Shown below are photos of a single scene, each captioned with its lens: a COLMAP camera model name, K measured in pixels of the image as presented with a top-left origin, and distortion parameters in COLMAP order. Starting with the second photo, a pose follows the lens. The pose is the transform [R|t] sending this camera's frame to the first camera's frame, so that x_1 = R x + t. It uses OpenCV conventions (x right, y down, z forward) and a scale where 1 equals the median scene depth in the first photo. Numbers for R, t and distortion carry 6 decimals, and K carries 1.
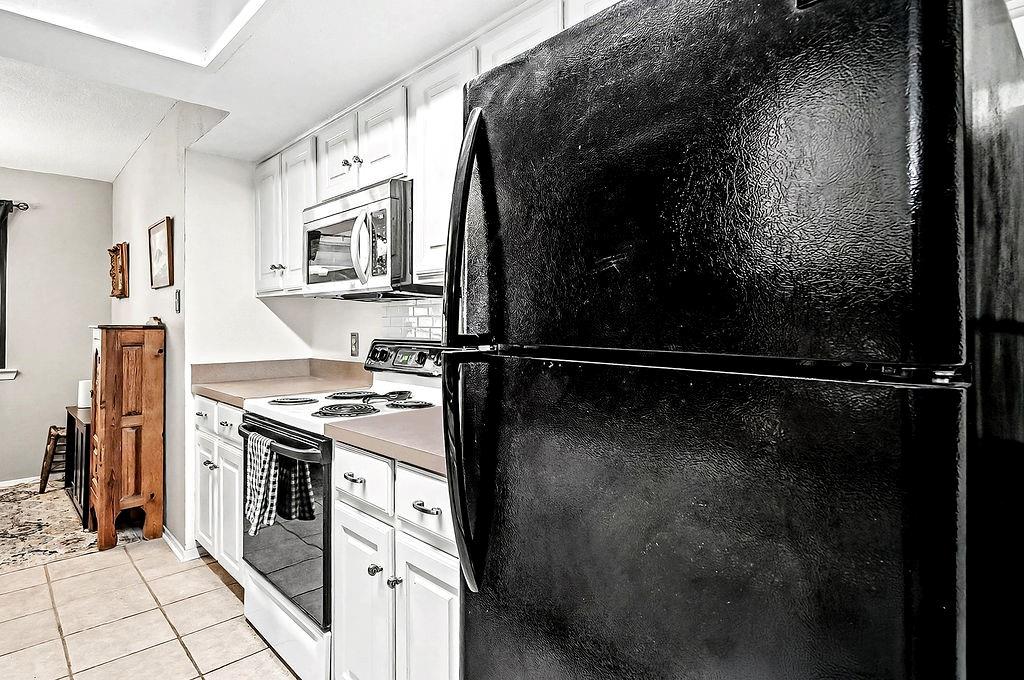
lens RADIAL K [[537.0, 0, 512.0], [0, 537.0, 316.6], [0, 0, 1]] dist [-0.001848, -0.000293]
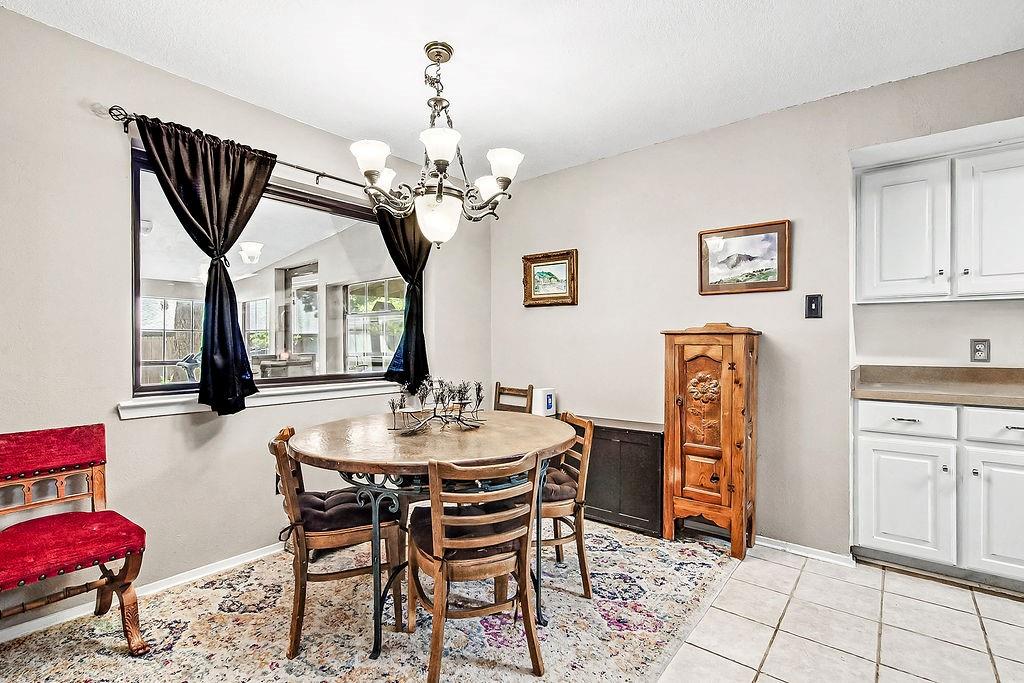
lens RADIAL K [[479.5, 0, 509.2], [0, 479.5, 346.0], [0, 0, 1]] dist [-0.004349, -0.000646]
pose [[0.993218, 0.005854, 0.116119, -1.243881], [-0.007745, 0.999845, 0.015841, 0.034443], [-0.116008, -0.016632, 0.993109, 0.182490]]
